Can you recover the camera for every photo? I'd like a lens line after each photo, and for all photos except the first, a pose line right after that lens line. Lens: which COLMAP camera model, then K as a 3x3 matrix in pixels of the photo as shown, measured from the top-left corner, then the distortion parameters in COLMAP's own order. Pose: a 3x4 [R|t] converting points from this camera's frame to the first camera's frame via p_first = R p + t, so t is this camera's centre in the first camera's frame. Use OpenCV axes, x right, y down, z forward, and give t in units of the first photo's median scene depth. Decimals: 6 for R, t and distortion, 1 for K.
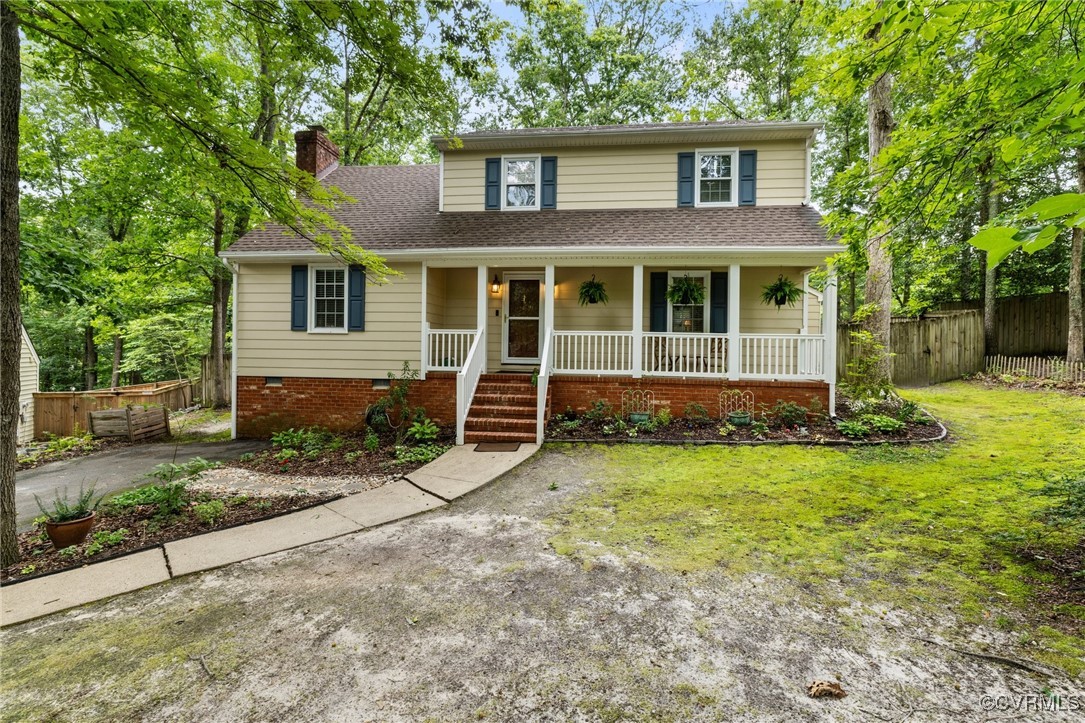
lens RADIAL K [[469.8, 0, 543.1], [0, 469.8, 358.6], [0, 0, 1]] dist [-0.002882, 0.000505]
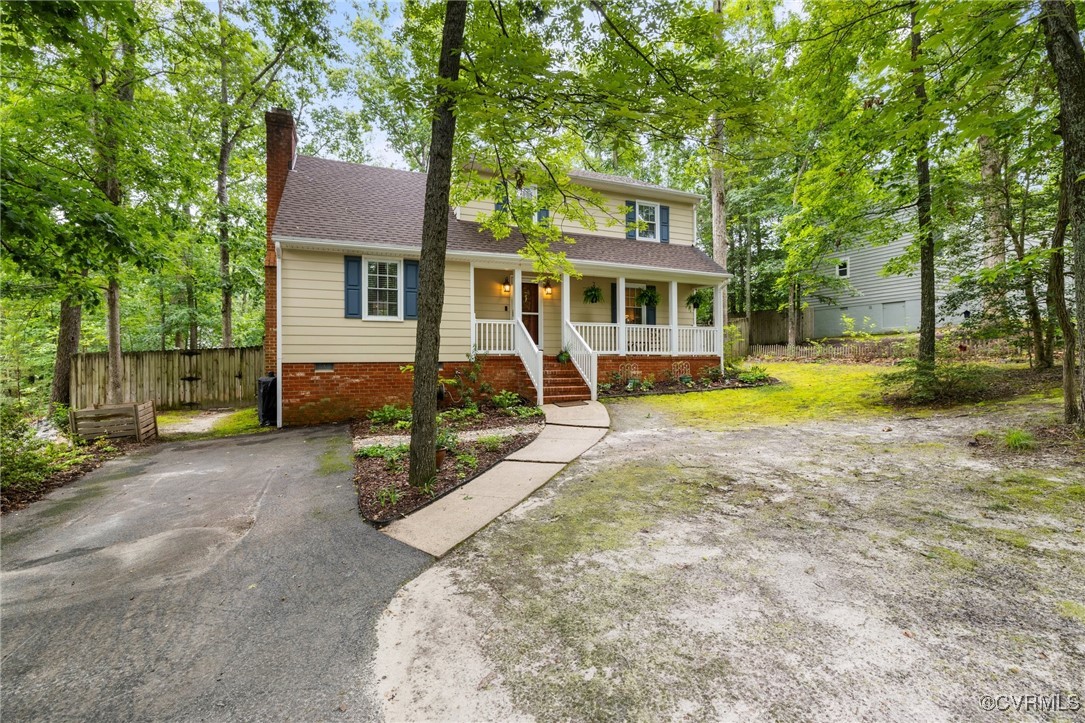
lens RADIAL K [[469.8, 0, 540.2], [0, 469.8, 359.4], [0, 0, 1]] dist [-0.002882, 0.000505]
pose [[0.869582, -0.020547, 0.493360, -0.675806], [0.023277, 0.999729, 0.000607, 0.041724], [-0.493239, 0.010956, 0.869825, -0.117784]]
